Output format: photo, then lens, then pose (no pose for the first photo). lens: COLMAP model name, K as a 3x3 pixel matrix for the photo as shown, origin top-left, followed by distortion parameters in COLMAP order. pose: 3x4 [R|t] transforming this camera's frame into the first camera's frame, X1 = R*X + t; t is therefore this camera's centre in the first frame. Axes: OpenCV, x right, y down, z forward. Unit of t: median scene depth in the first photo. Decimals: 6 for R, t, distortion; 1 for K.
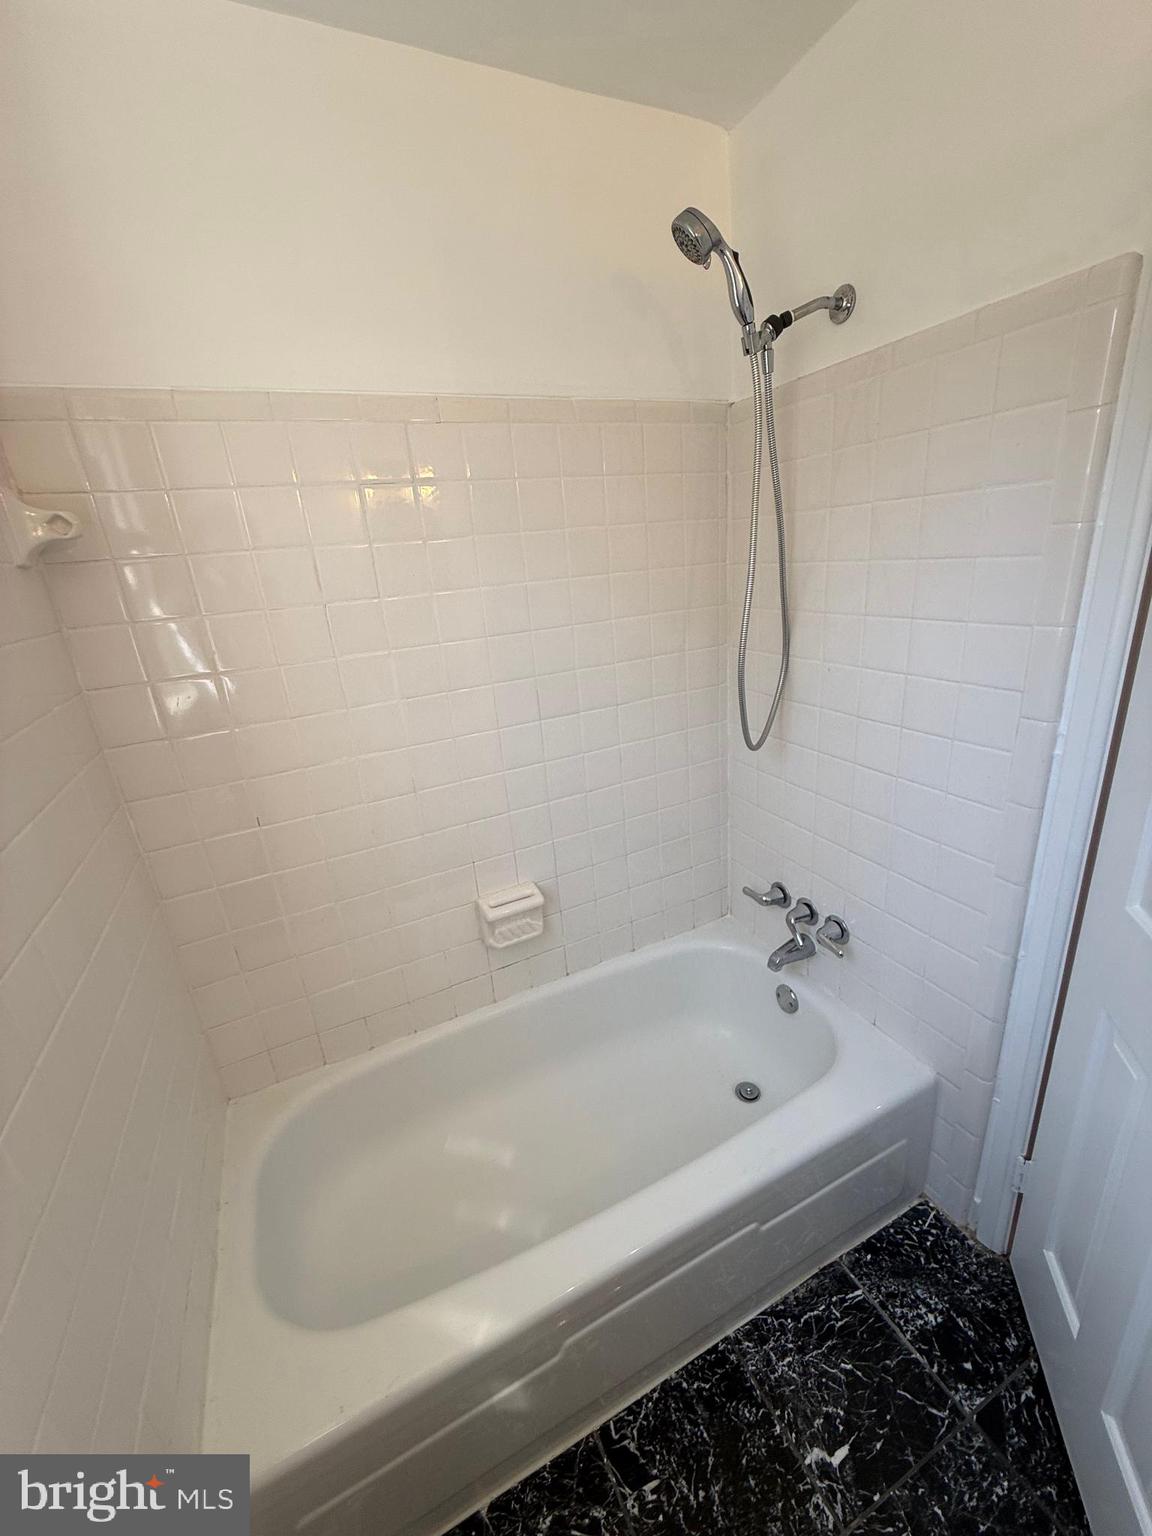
lens RADIAL K [[627.5, 0, 571.6], [0, 627.5, 768.0], [0, 0, 1]] dist [0.002092, 0.000298]
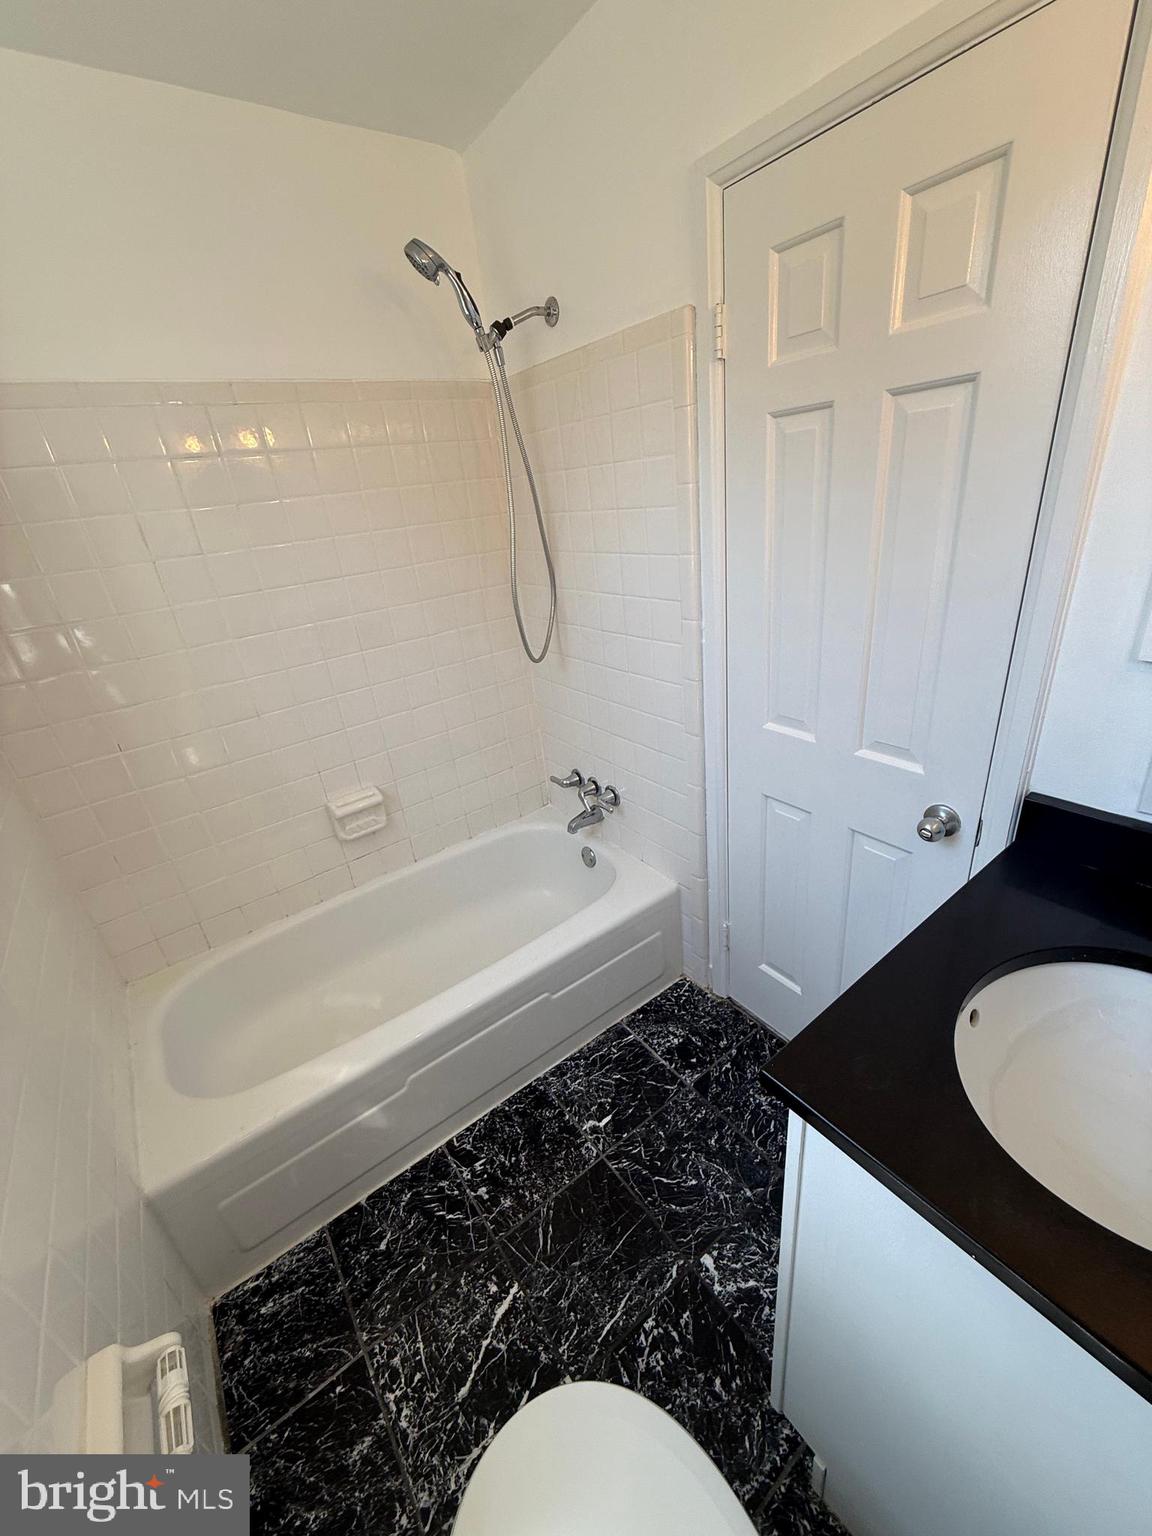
lens RADIAL K [[627.5, 0, 577.6], [0, 627.5, 770.4], [0, 0, 1]] dist [0.002092, 0.000298]
pose [[0.981299, -0.097778, 0.165806, 0.173207], [0.084746, 0.992860, 0.083943, 0.110691], [-0.172830, -0.068322, 0.982579, -0.370706]]
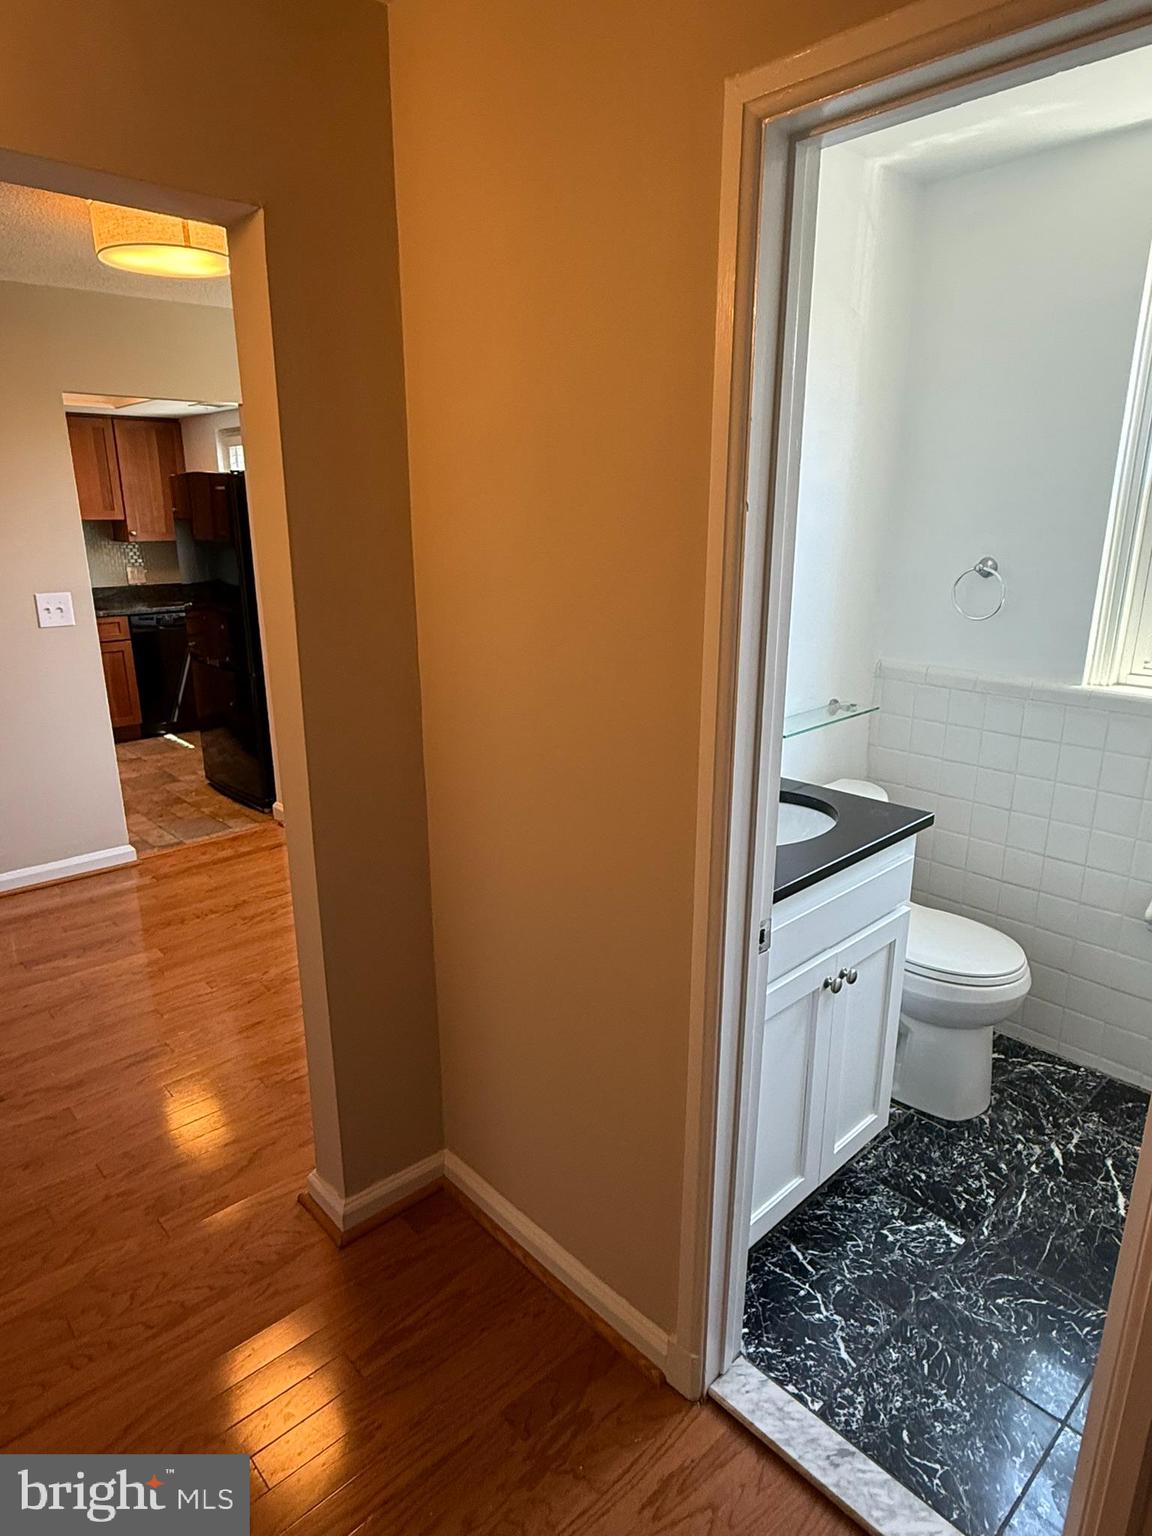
lens RADIAL K [[956.2, 0, 574.3], [0, 956.2, 776.5], [0, 0, 1]] dist [0.001939, 0.007041]
pose [[-0.947427, 0.174965, -0.267897, 1.464869], [-0.017735, 0.807252, 0.589941, -0.611236], [0.319479, 0.563677, -0.761709, 1.230839]]
